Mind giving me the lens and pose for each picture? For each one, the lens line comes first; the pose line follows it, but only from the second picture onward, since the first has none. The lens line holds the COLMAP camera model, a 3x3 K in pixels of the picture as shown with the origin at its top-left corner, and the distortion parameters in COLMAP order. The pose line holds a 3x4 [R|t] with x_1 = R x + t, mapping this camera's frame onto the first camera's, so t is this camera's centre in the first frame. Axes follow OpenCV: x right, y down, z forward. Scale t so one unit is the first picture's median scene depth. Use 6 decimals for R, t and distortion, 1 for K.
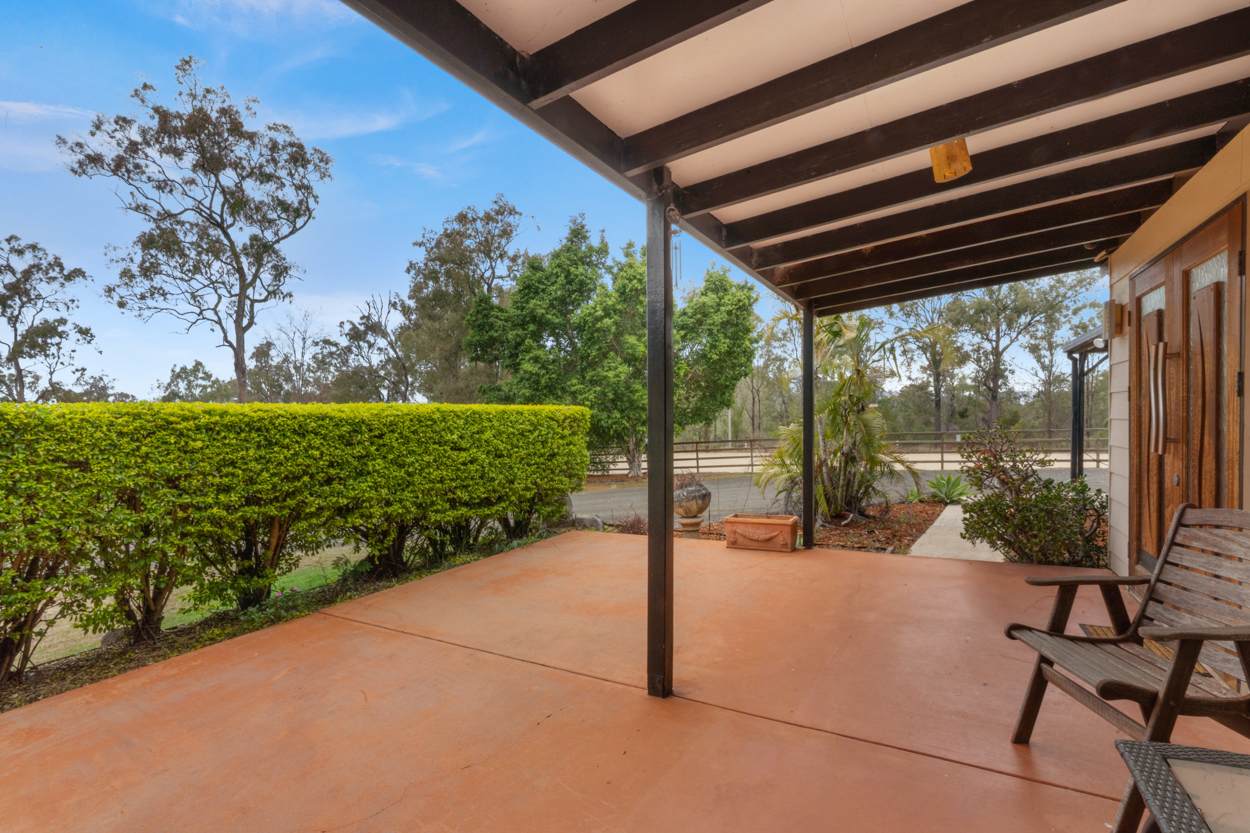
lens RADIAL K [[573.4, 0, 621.1], [0, 573.4, 429.6], [0, 0, 1]] dist [0.003400, -0.000140]
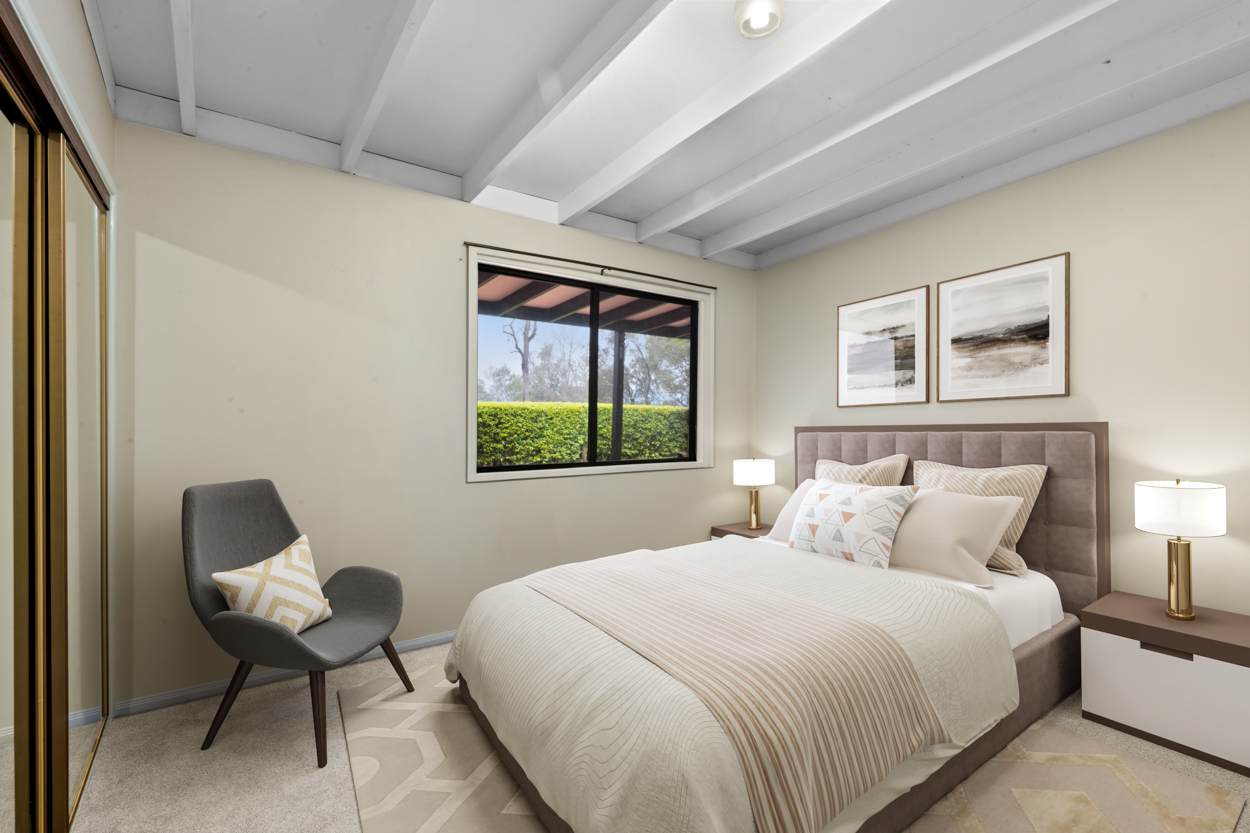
lens RADIAL K [[573.4, 0, 627.6], [0, 573.4, 411.5], [0, 0, 1]] dist [0.003400, -0.000140]
pose [[0.912309, 0.038132, -0.407723, 0.166189], [-0.048142, 0.998738, -0.014314, 0.000465], [0.406663, 0.032687, 0.912993, -0.189677]]
